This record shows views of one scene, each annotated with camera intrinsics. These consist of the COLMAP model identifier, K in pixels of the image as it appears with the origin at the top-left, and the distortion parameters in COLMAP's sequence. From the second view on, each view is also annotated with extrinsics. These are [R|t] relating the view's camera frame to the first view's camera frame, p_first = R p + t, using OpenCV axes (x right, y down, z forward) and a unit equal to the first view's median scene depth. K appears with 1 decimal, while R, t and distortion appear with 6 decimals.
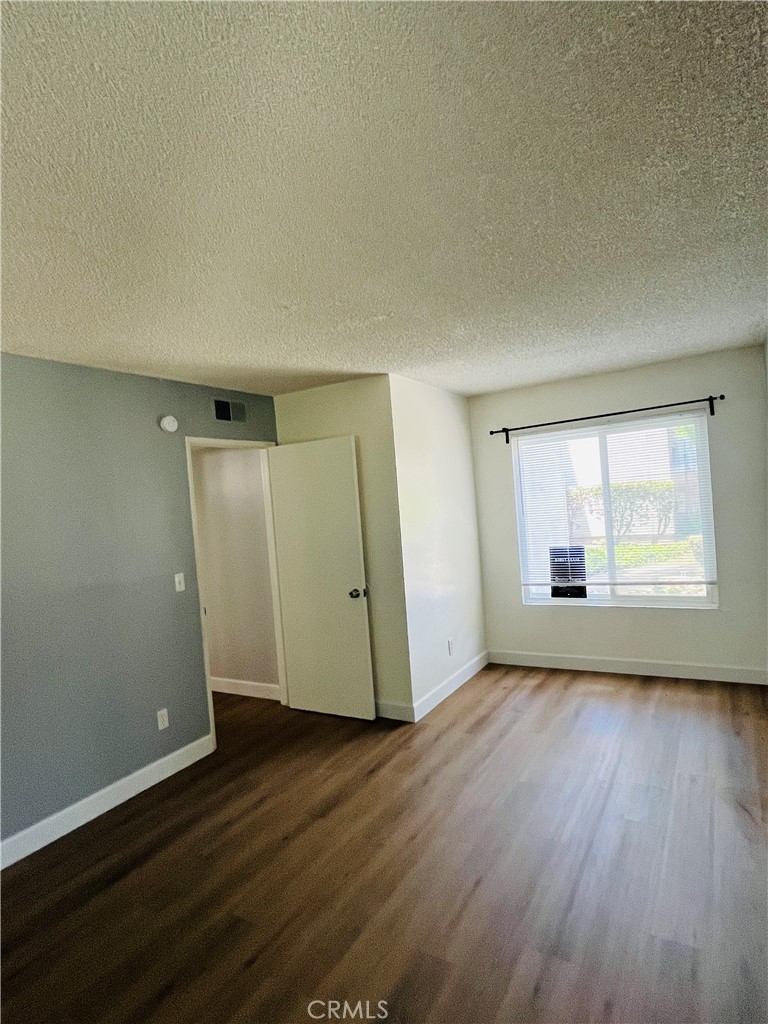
lens RADIAL K [[553.3, 0, 382.0], [0, 553.3, 513.6], [0, 0, 1]] dist [0.004105, 0.000352]
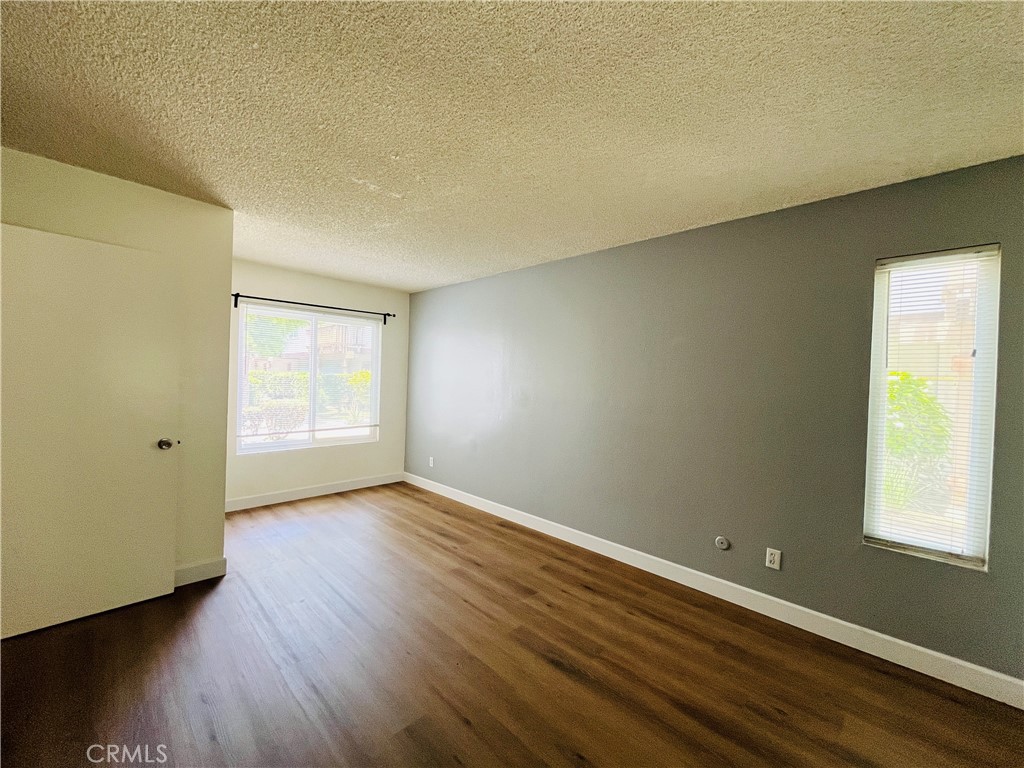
lens RADIAL K [[411.5, 0, 512.2], [0, 411.5, 383.6], [0, 0, 1]] dist [-0.002884, -0.000875]
pose [[0.231212, 0.076234, 0.969912, -0.539184], [-0.030172, 0.997008, -0.071172, 0.082677], [-0.972435, -0.012809, 0.232820, 0.353901]]
